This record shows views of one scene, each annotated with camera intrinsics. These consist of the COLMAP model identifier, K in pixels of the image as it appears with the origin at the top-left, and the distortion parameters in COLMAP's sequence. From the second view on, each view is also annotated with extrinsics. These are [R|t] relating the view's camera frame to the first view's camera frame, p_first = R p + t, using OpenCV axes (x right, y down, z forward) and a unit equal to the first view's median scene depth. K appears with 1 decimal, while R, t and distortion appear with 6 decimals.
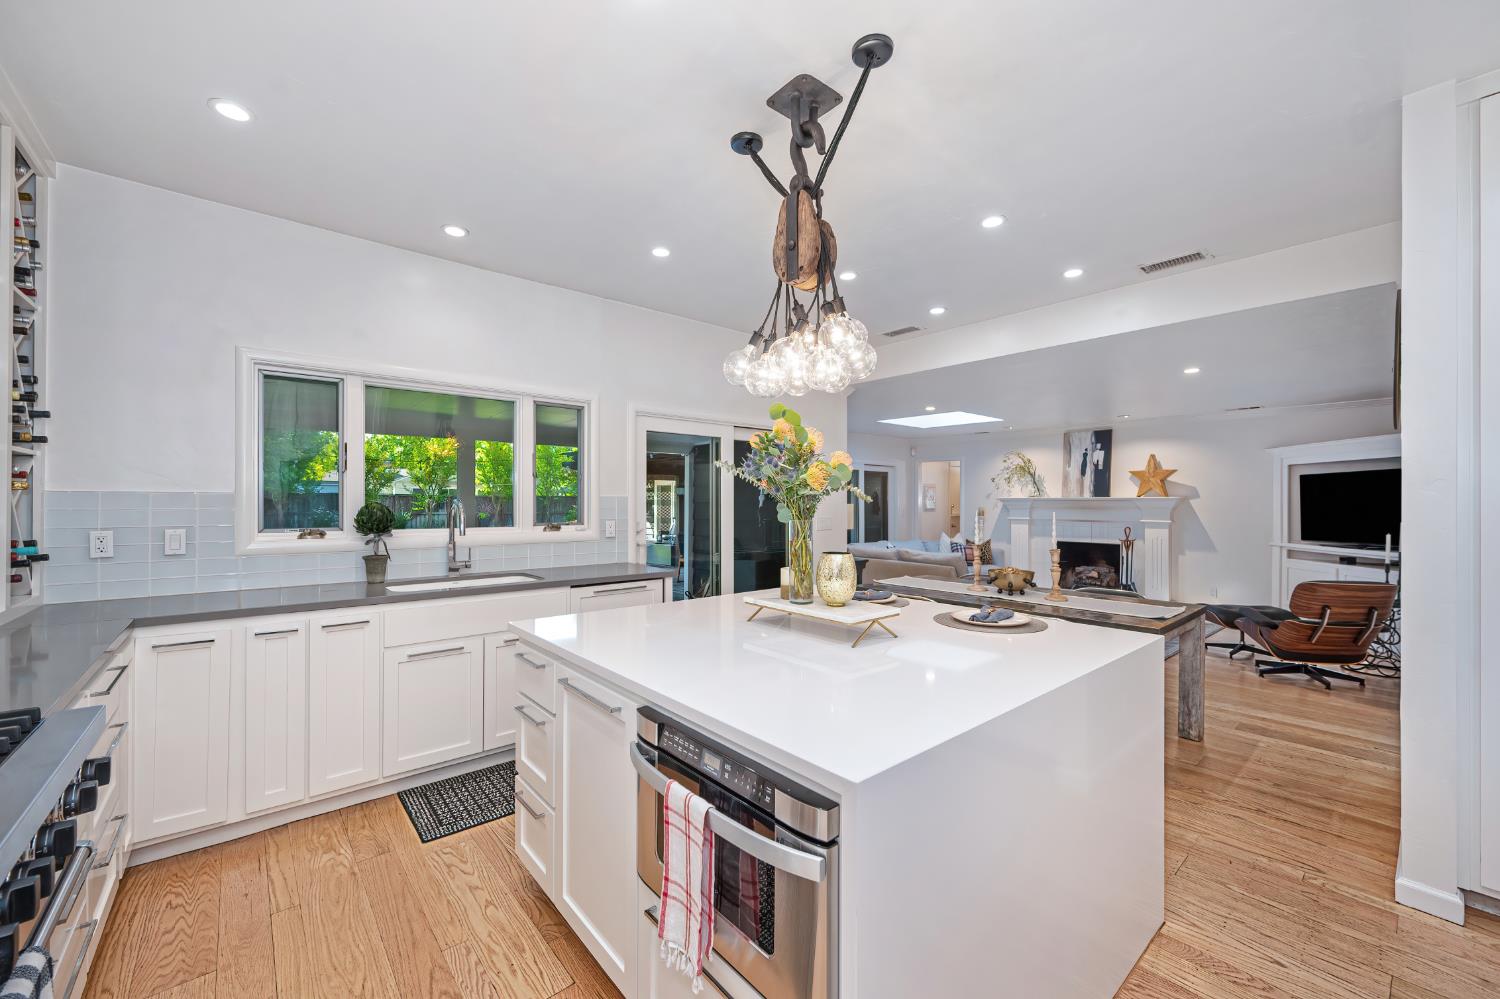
lens RADIAL K [[591.5, 0, 748.0], [0, 591.5, 501.9], [0, 0, 1]] dist [-0.001164, 0.000200]
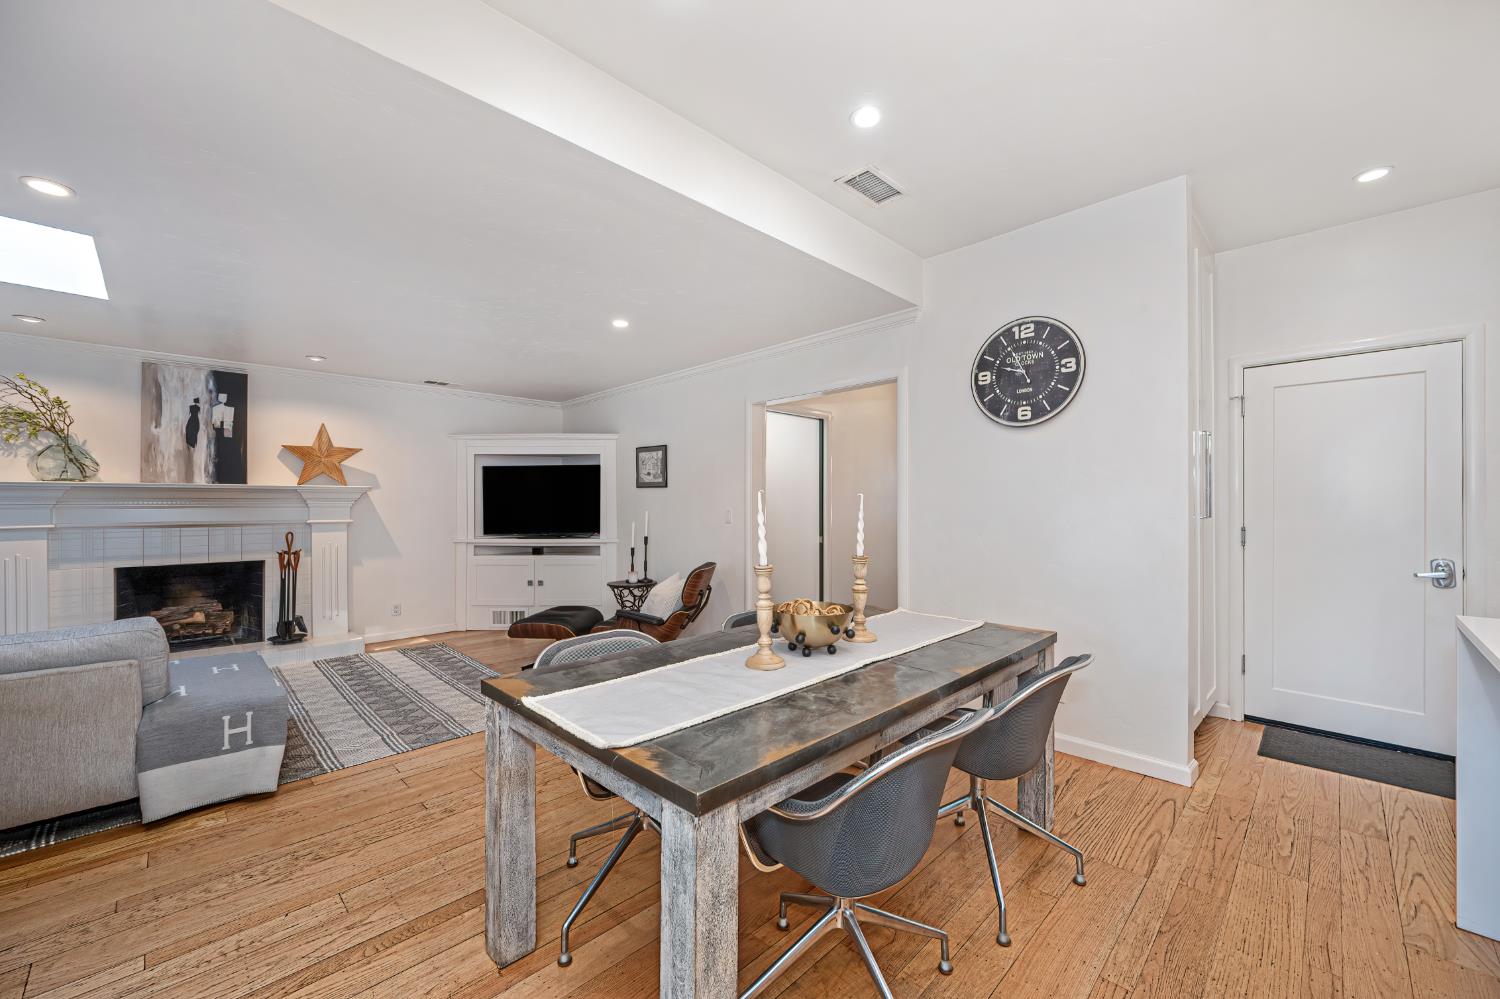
lens RADIAL K [[591.5, 0, 748.0], [0, 591.5, 501.9], [0, 0, 1]] dist [-0.001164, 0.000200]
pose [[-0.071928, 0.000975, 0.997409, -0.041880], [0.003103, 0.999995, -0.000753, 0.014348], [-0.997405, 0.003041, -0.071930, 0.643226]]
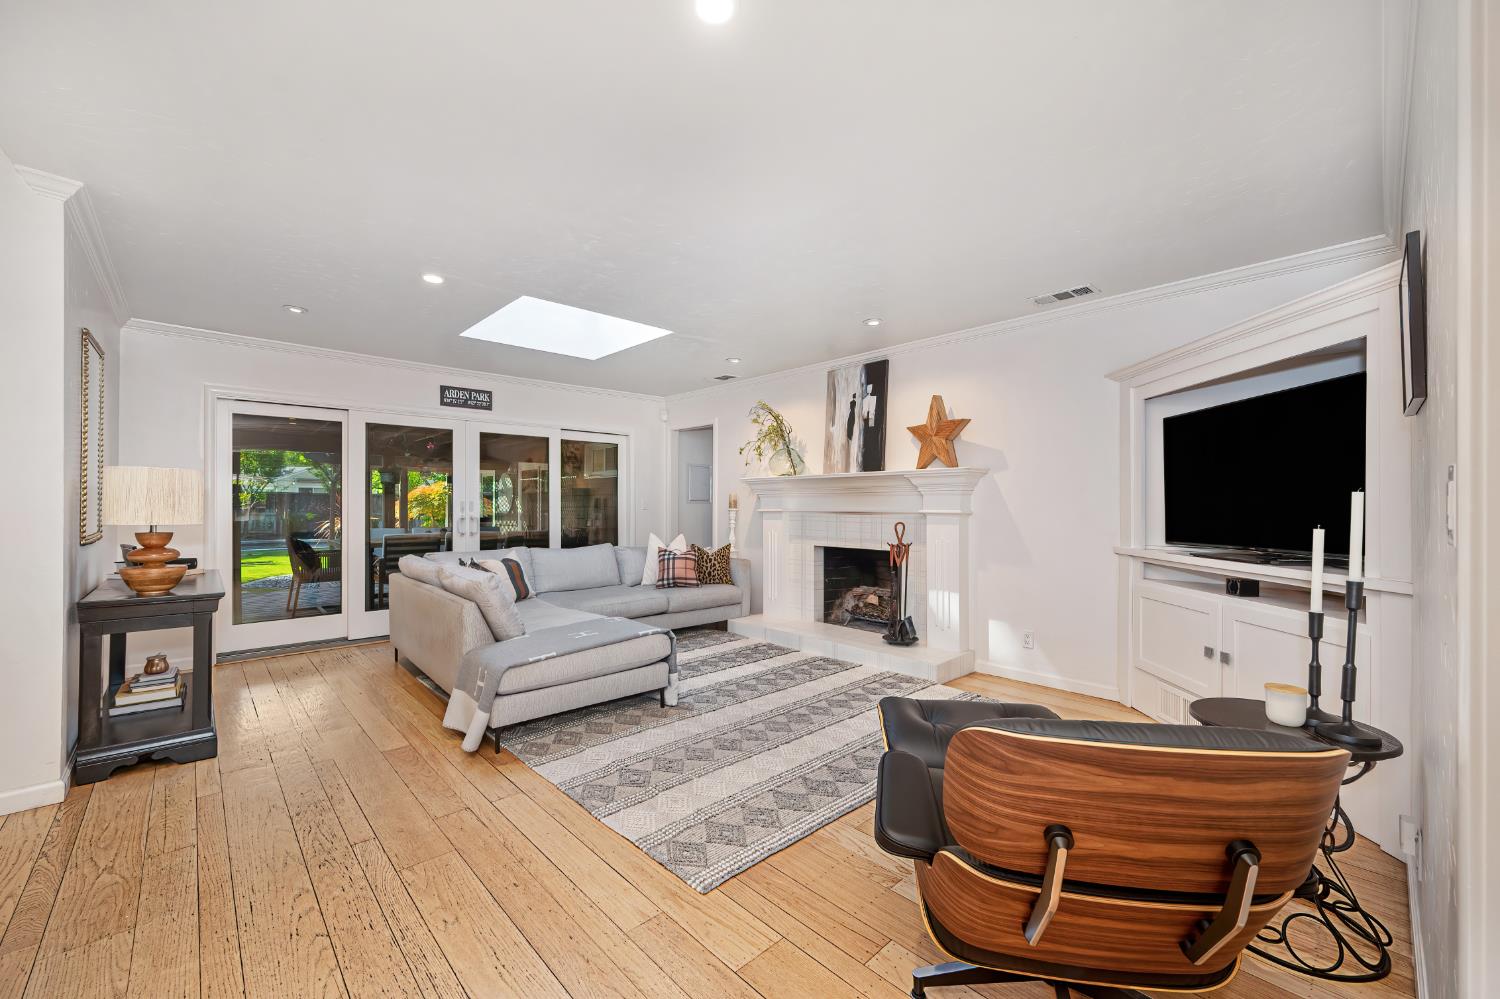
lens RADIAL K [[591.7, 0, 748.7], [0, 591.7, 505.6], [0, 0, 1]] dist [-0.001694, 0.000421]
pose [[0.998923, -0.002238, 0.046344, 0.546862], [0.002208, 0.999997, 0.000696, 0.030150], [-0.046346, -0.000593, 0.998925, 0.498301]]
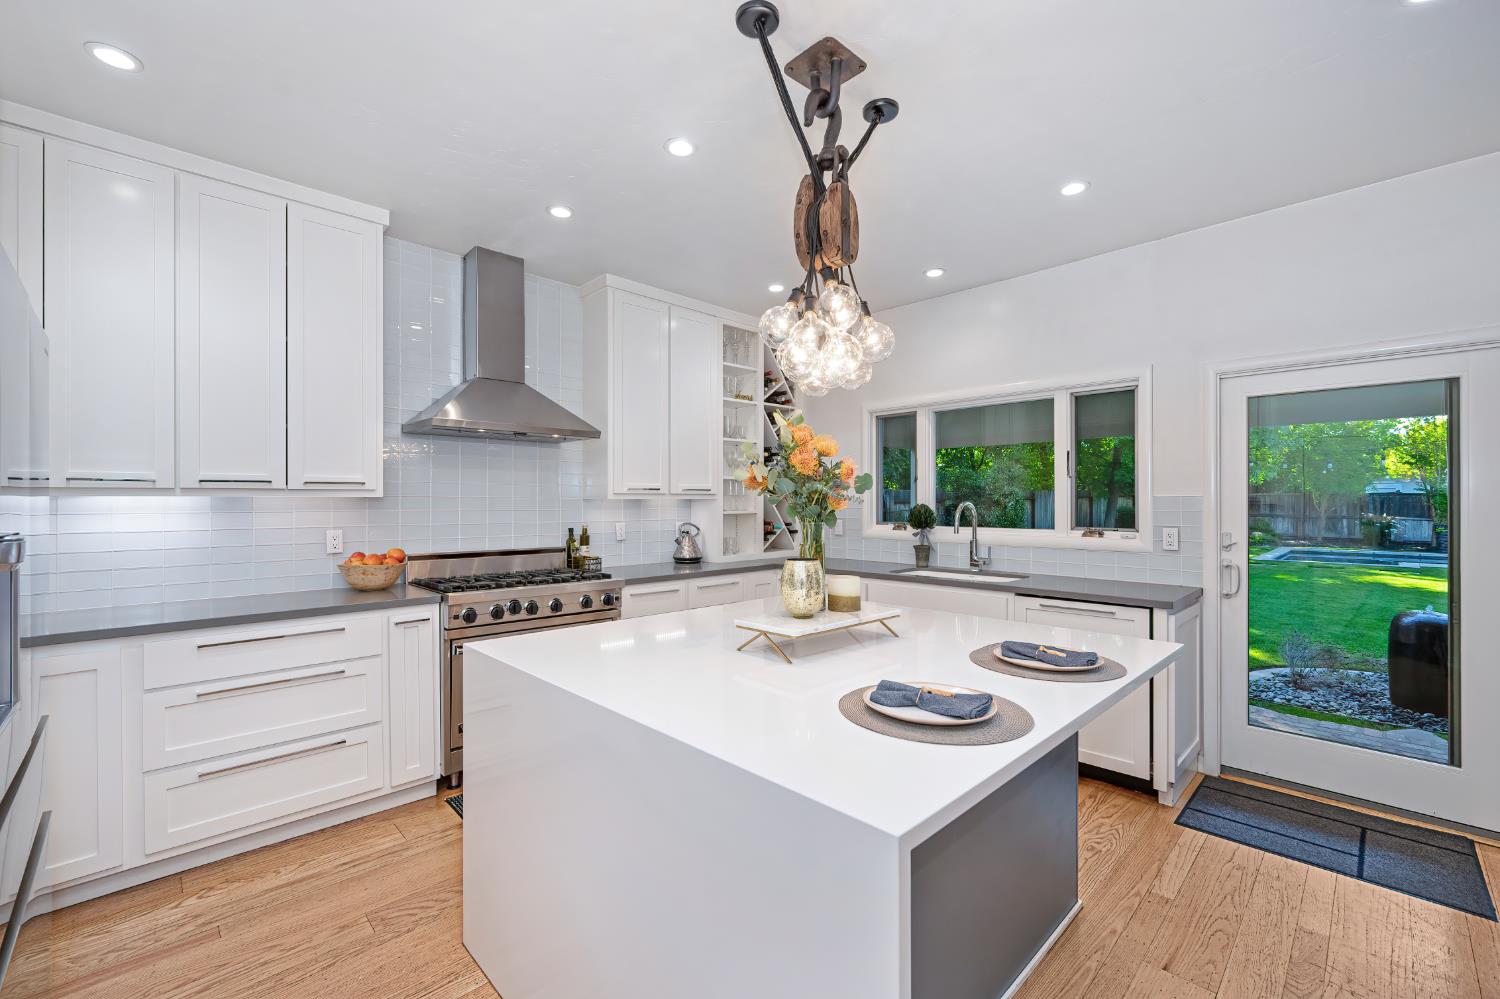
lens RADIAL K [[622.4, 0, 750.0], [0, 622.4, 499.5], [0, 0, 1]] dist [-0.005370, 0.000227]
pose [[0.062392, -0.008208, -0.998018, 0.329672], [-0.000258, 0.999966, -0.008240, 0.001006], [0.998052, 0.000772, 0.062388, 0.257620]]
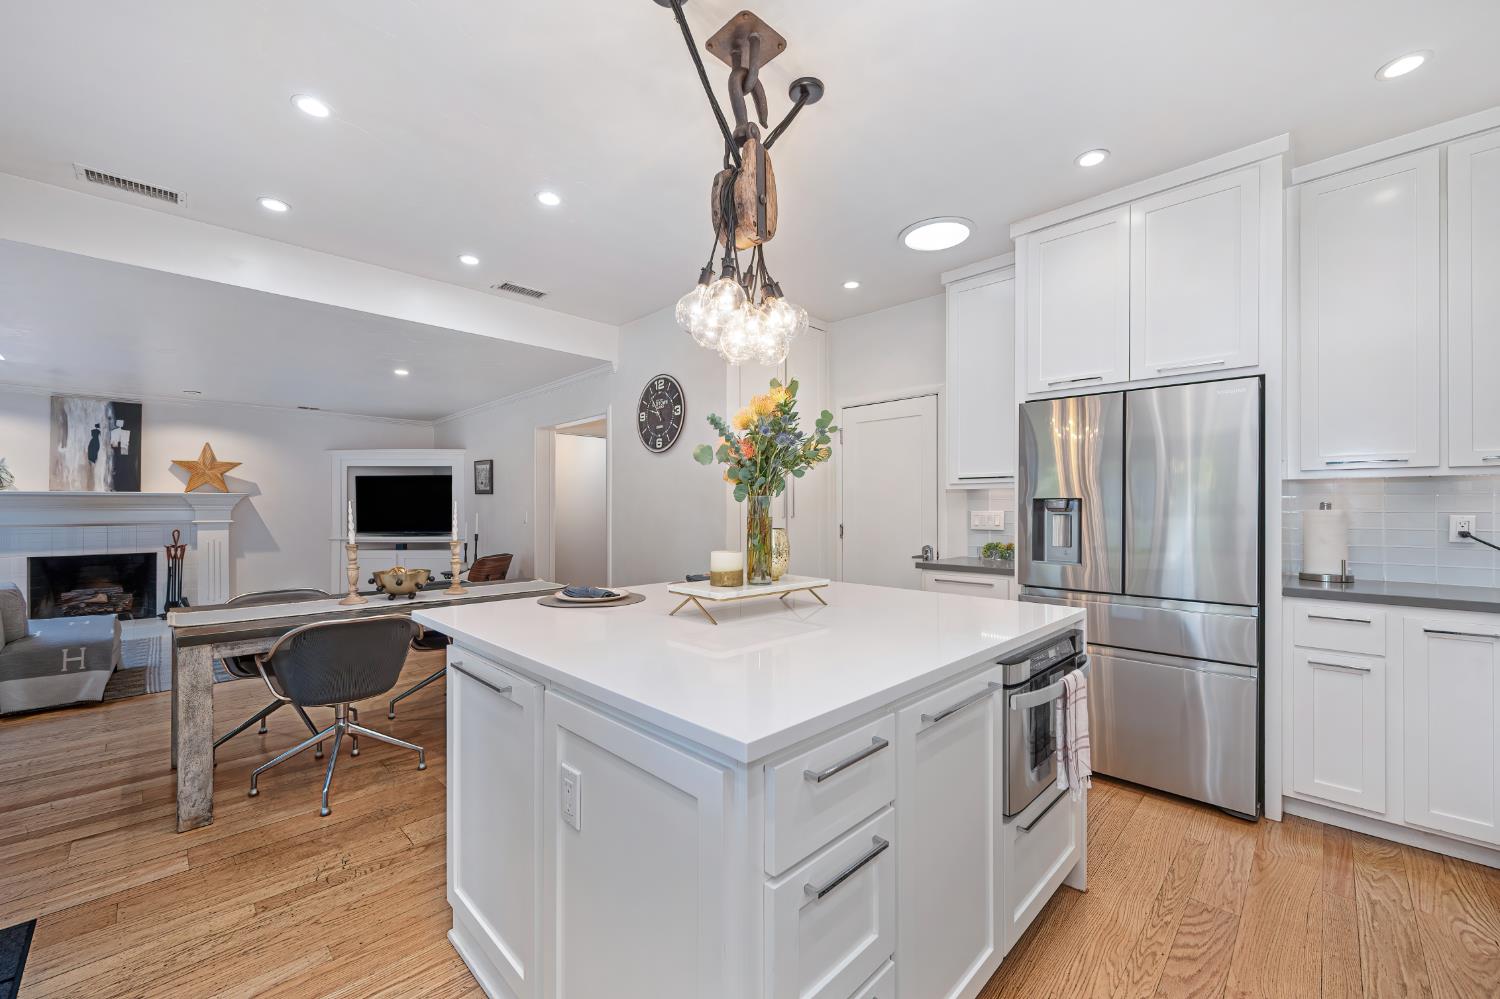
lens RADIAL K [[591.7, 0, 748.7], [0, 591.7, 505.6], [0, 0, 1]] dist [-0.001694, 0.000421]
pose [[-0.079176, 0.001219, 0.996860, -0.260797], [0.002805, 0.999996, -0.001000, 0.014966], [-0.996857, 0.002717, -0.079179, 0.335347]]
